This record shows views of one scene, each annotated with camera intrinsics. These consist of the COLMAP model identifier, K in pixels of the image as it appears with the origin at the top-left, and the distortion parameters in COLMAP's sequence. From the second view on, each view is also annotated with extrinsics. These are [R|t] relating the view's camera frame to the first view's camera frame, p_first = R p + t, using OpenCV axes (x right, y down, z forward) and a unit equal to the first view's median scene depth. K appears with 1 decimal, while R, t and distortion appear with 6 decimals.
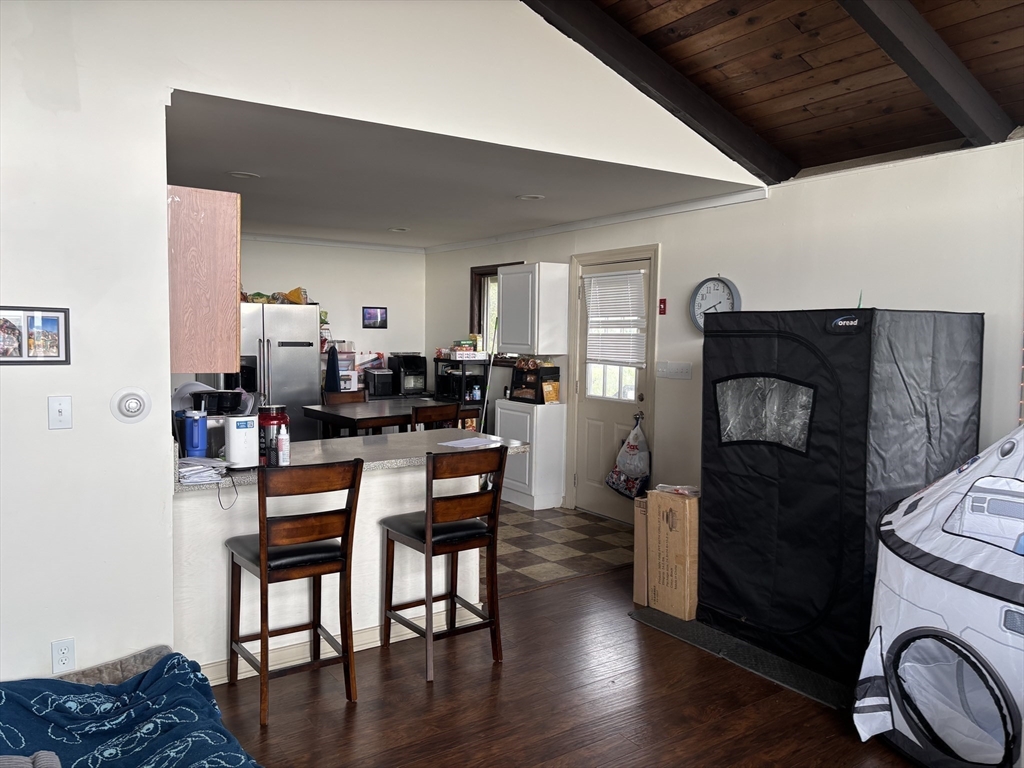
lens RADIAL K [[780.9, 0, 512.2], [0, 780.9, 390.2], [0, 0, 1]] dist [0.084010, -0.075739]
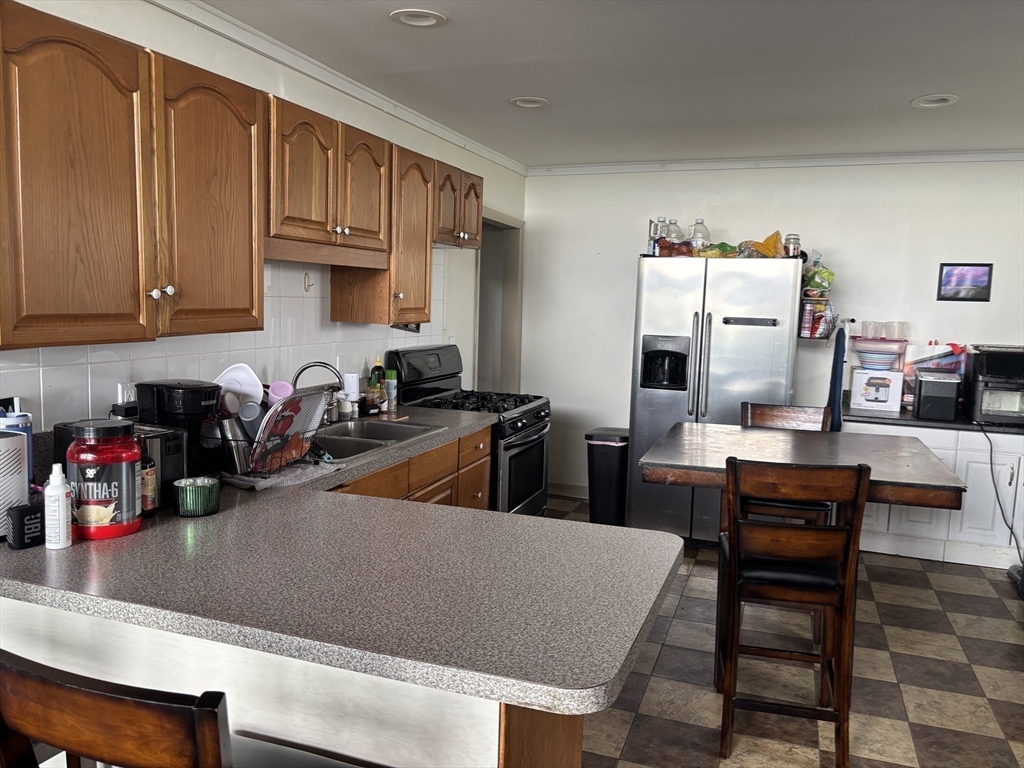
lens RADIAL K [[780.9, 0, 507.3], [0, 780.9, 389.1], [0, 0, 1]] dist [0.084010, -0.075739]
pose [[0.579259, 0.104673, -0.808395, 0.128291], [-0.087341, 0.993982, 0.066119, -0.029246], [0.810451, 0.032306, 0.584915, 0.470343]]
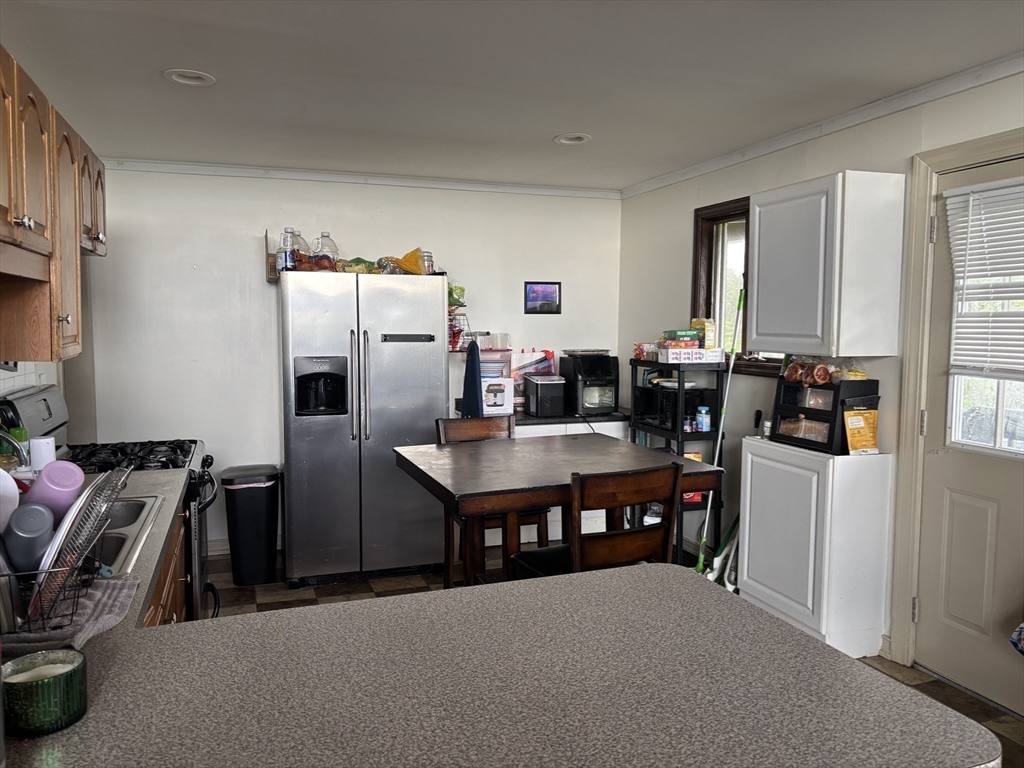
lens RADIAL K [[780.9, 0, 506.0], [0, 780.9, 377.8], [0, 0, 1]] dist [0.084010, -0.075739]
pose [[0.964564, 0.009649, -0.263671, -0.035300], [-0.011283, 0.999925, -0.004684, -0.024657], [0.263606, 0.007493, 0.964601, 0.417428]]
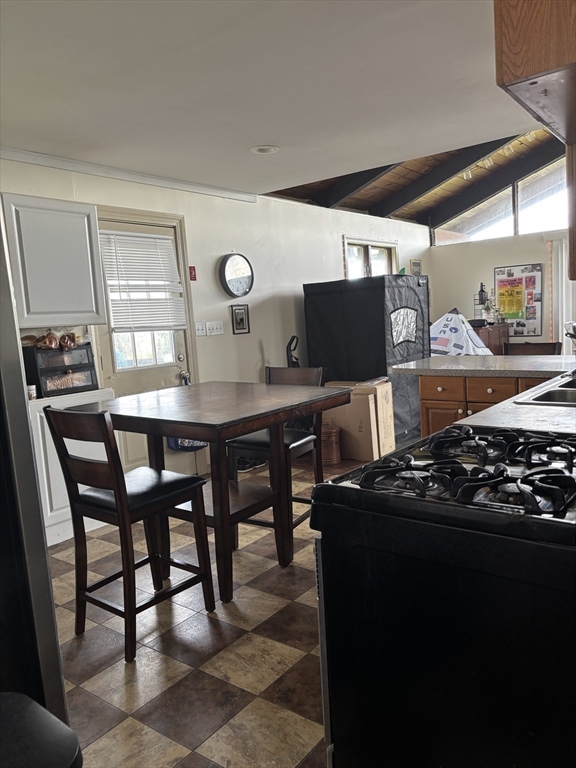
lens RADIAL K [[585.7, 0, 288.7], [0, 585.7, 382.4], [0, 0, 1]] dist [0.084010, -0.075739]
pose [[-0.343424, -0.095182, 0.934345, -0.541665], [0.122972, 0.981729, 0.145208, -0.047025], [-0.931095, 0.164766, -0.325444, 0.948403]]
